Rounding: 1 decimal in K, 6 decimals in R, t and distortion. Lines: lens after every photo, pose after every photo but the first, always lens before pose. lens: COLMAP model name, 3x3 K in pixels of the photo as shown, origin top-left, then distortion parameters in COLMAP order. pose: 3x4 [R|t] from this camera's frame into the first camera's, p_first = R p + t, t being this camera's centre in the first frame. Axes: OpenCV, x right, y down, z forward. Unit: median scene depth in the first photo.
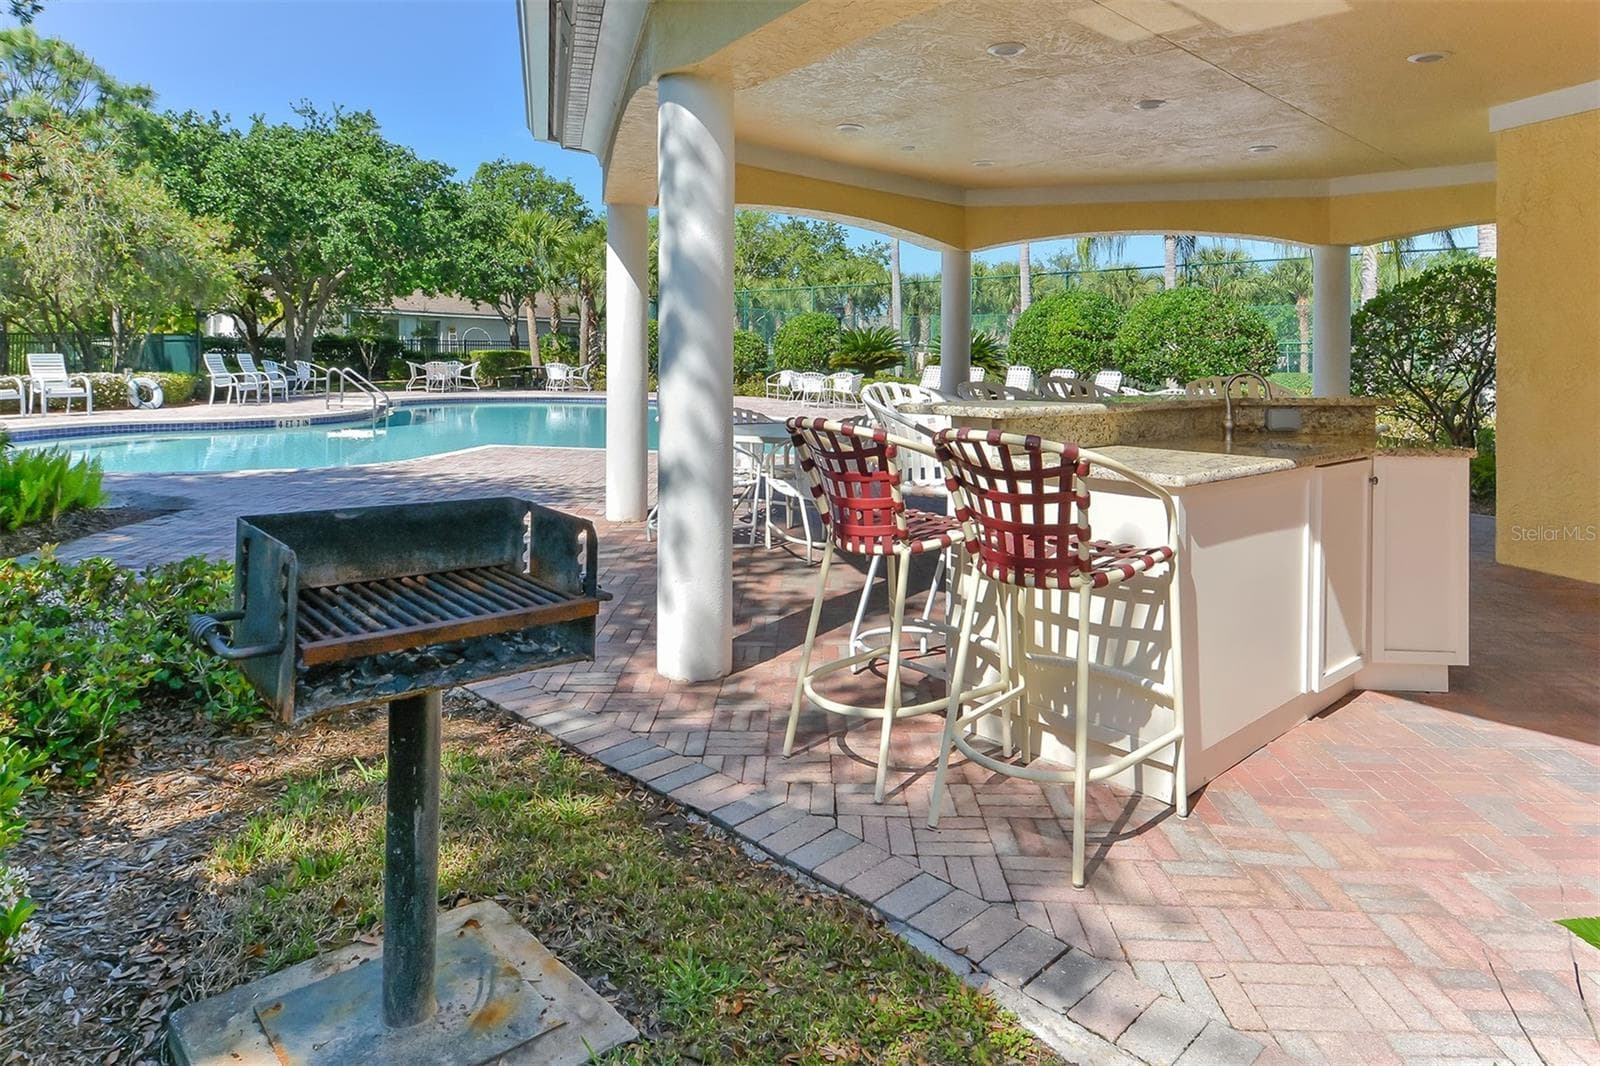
lens RADIAL K [[1732.8, 0, 800.0], [0, 1732.8, 533.0], [0, 0, 1]] dist [0.051743, -0.002054]
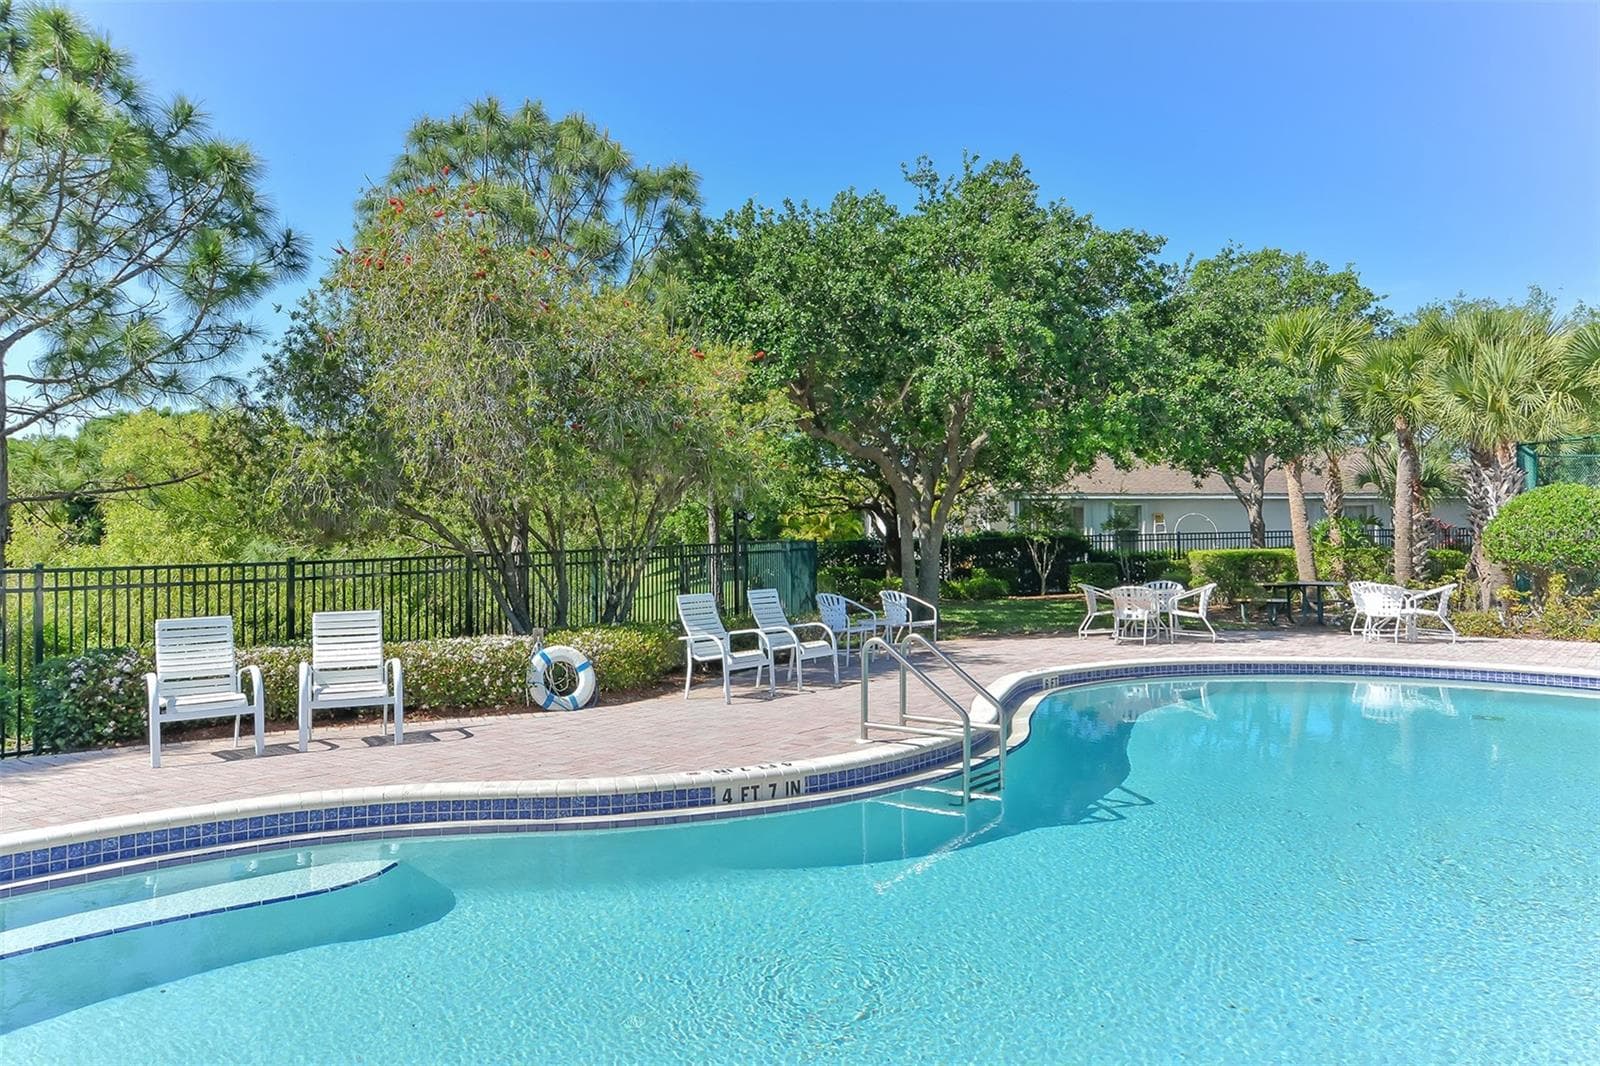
lens RADIAL K [[1732.8, 0, 800.0], [0, 1732.8, 533.0], [0, 0, 1]] dist [0.051743, -0.002054]
pose [[0.920589, -0.038426, -0.388638, -0.092176], [-0.002286, 0.994600, -0.103755, -0.056529], [0.390526, 0.096404, 0.915530, 0.454772]]
